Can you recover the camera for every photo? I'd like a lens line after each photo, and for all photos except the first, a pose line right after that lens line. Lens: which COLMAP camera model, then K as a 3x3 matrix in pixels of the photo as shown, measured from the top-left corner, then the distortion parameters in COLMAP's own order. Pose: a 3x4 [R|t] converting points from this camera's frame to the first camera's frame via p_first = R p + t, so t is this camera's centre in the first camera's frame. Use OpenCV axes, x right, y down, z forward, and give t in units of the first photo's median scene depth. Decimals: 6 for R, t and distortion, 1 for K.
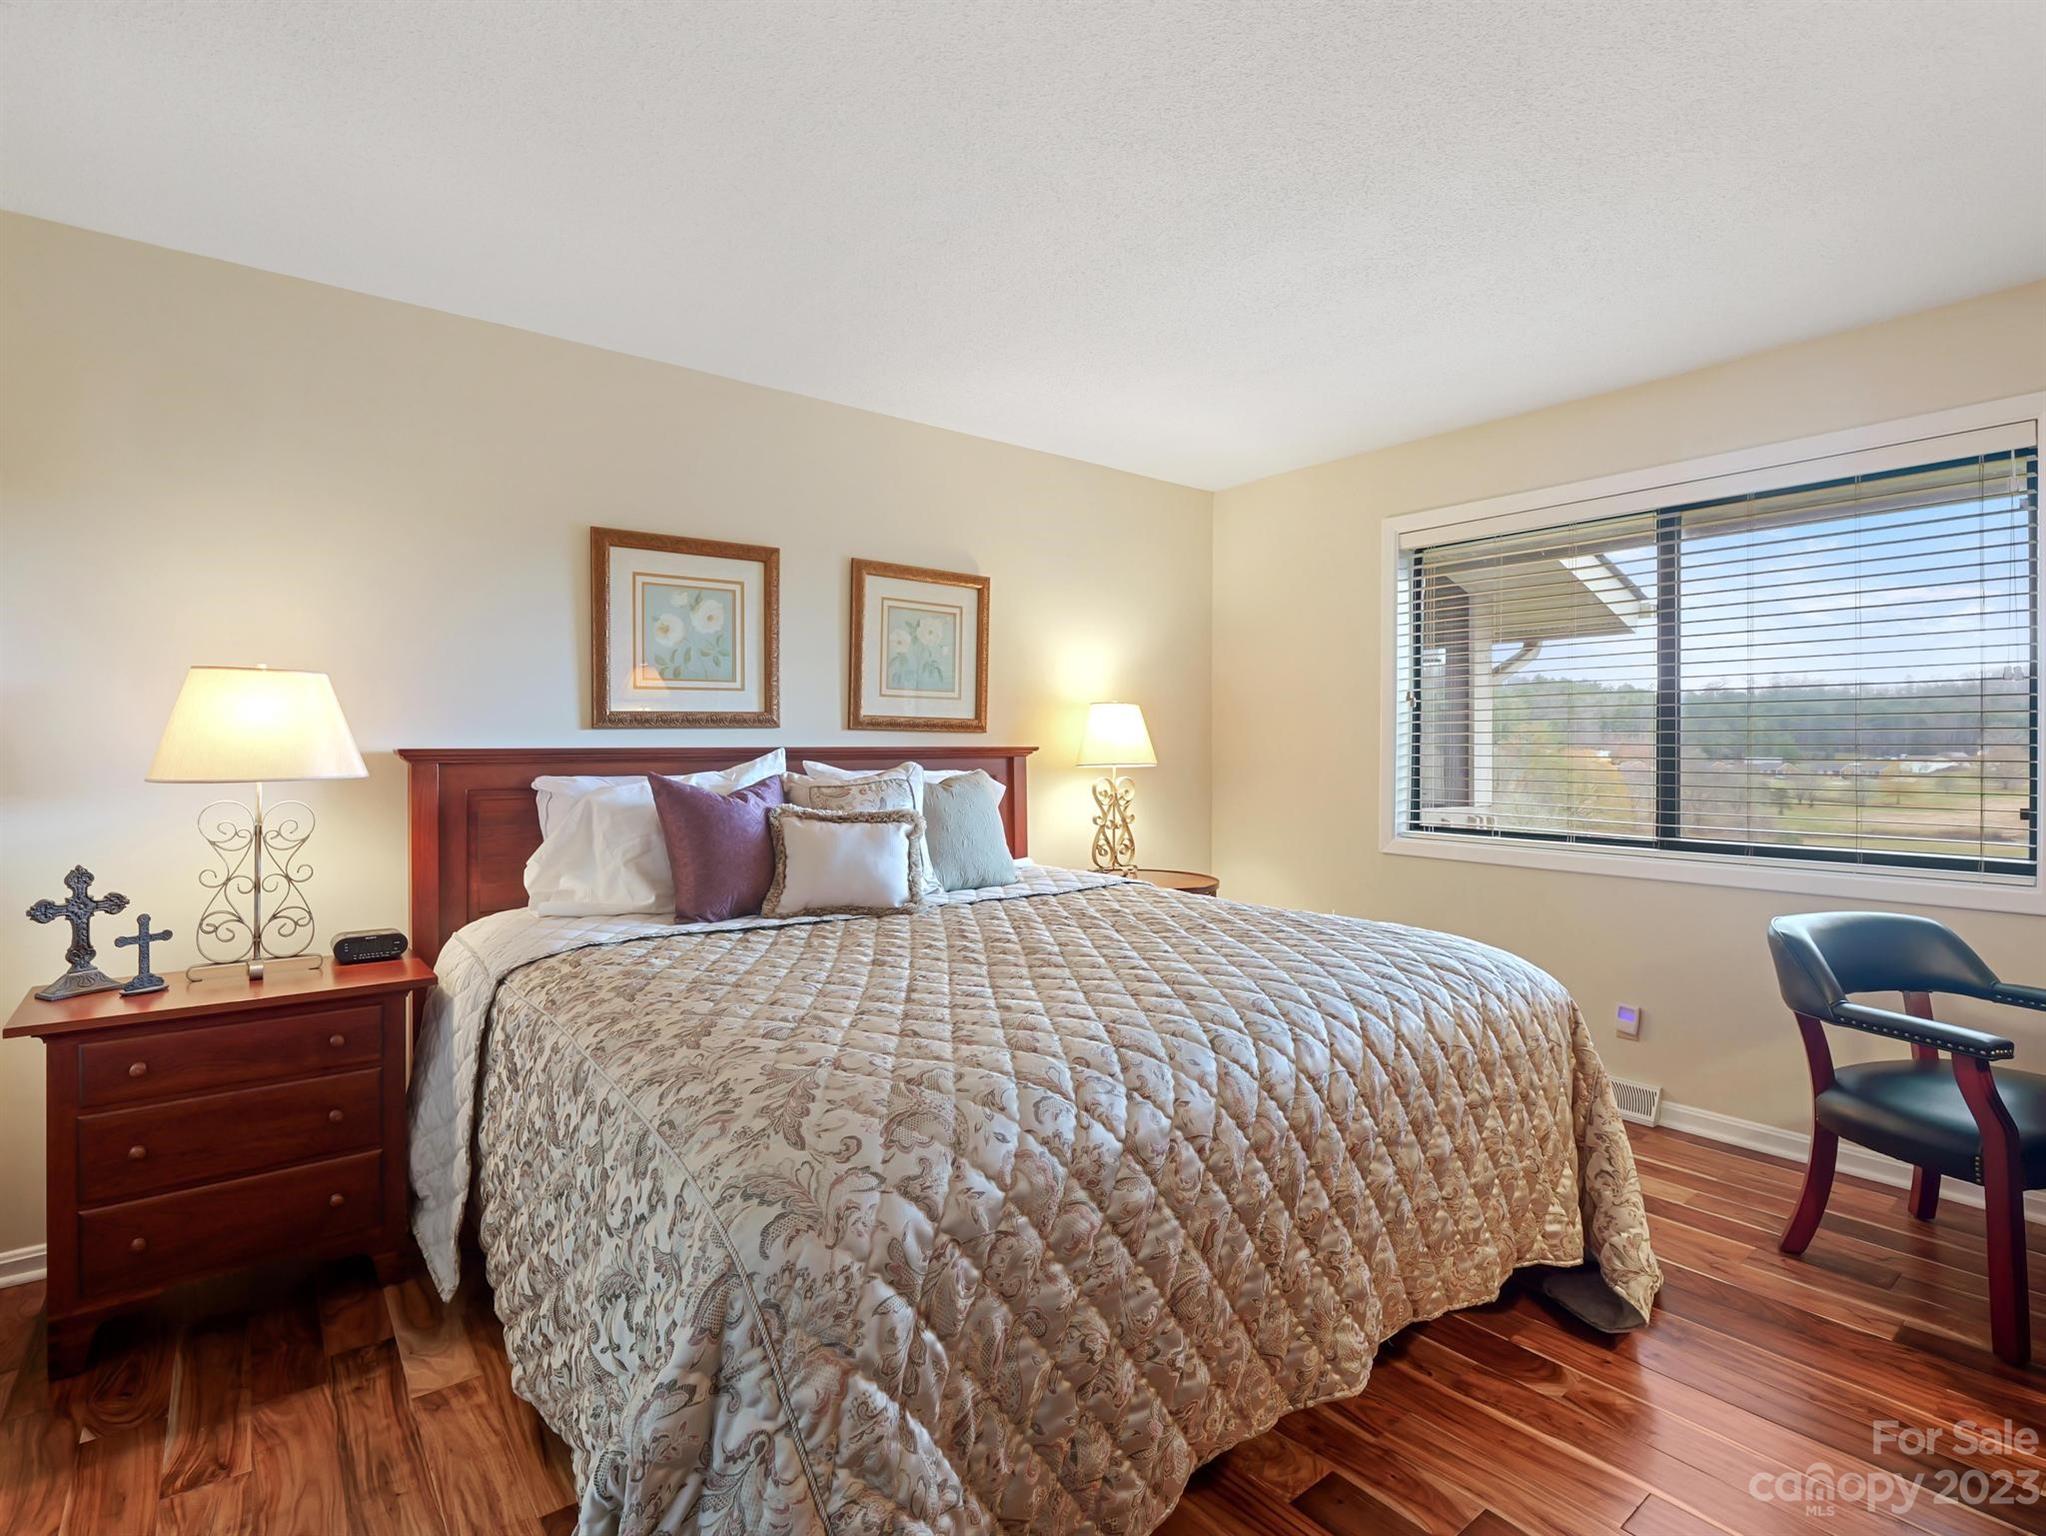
lens RADIAL K [[1010.1, 0, 1014.9], [0, 1010.1, 766.1], [0, 0, 1]] dist [-0.007774, -0.001349]
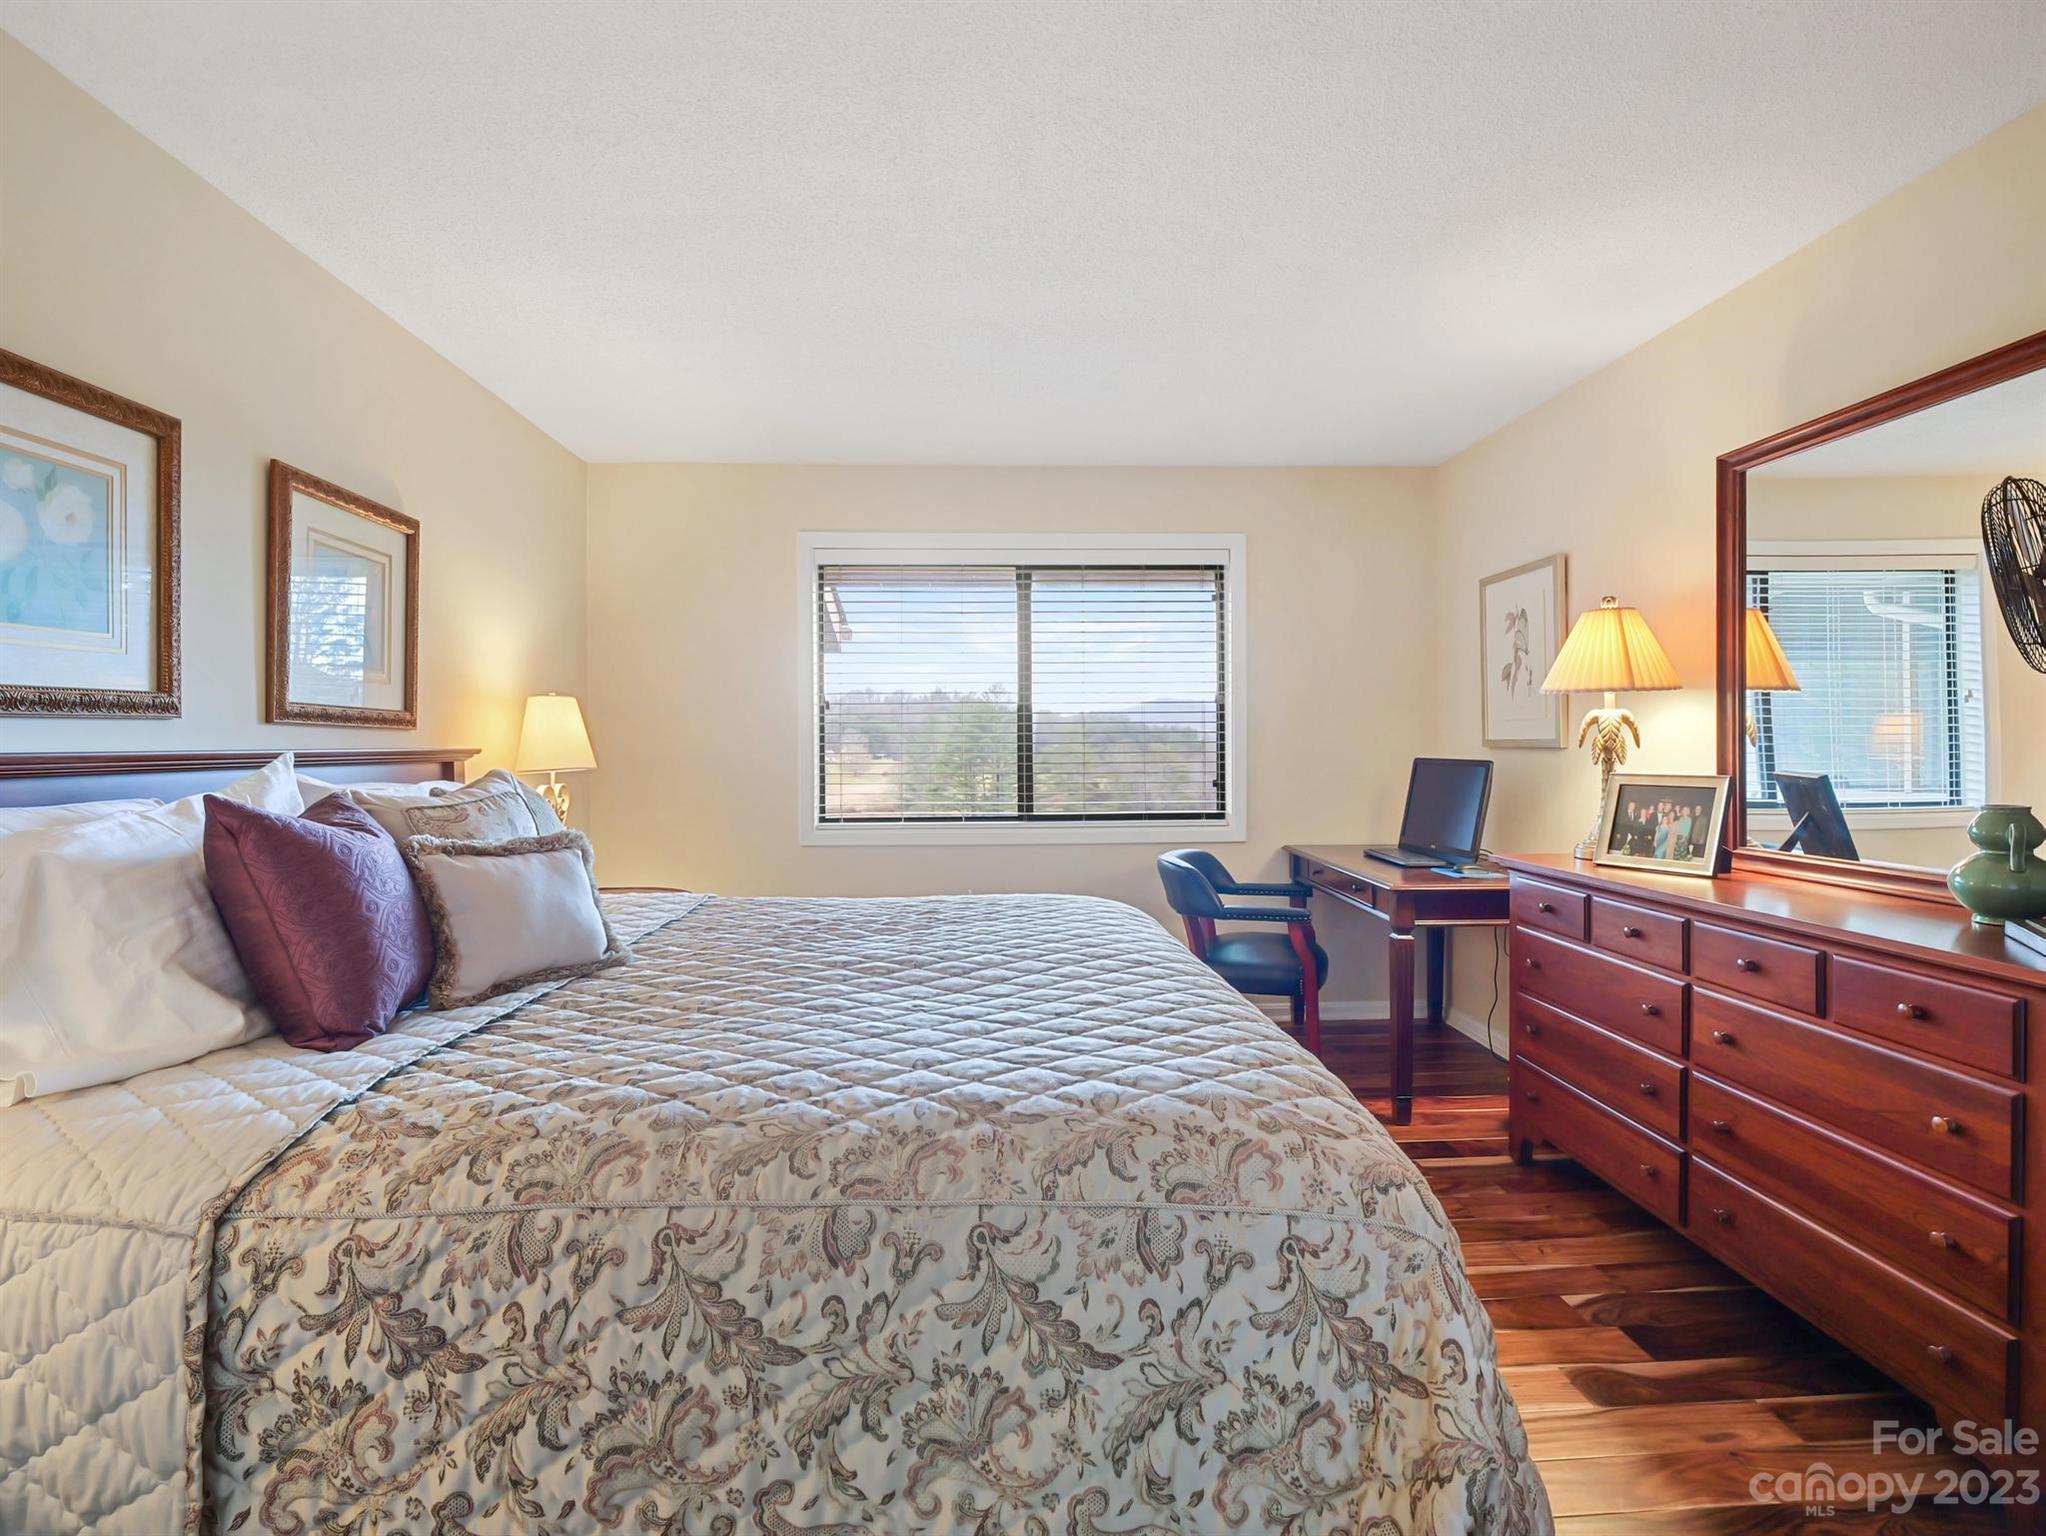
lens RADIAL K [[1001.2, 0, 1023.0], [0, 1001.2, 768.0], [0, 0, 1]] dist [-0.012042, -0.000403]
pose [[0.566133, -0.022697, 0.824001, -0.448188], [0.022349, 0.999676, 0.012180, -0.004268], [-0.824011, 0.011520, 0.566457, 0.256812]]
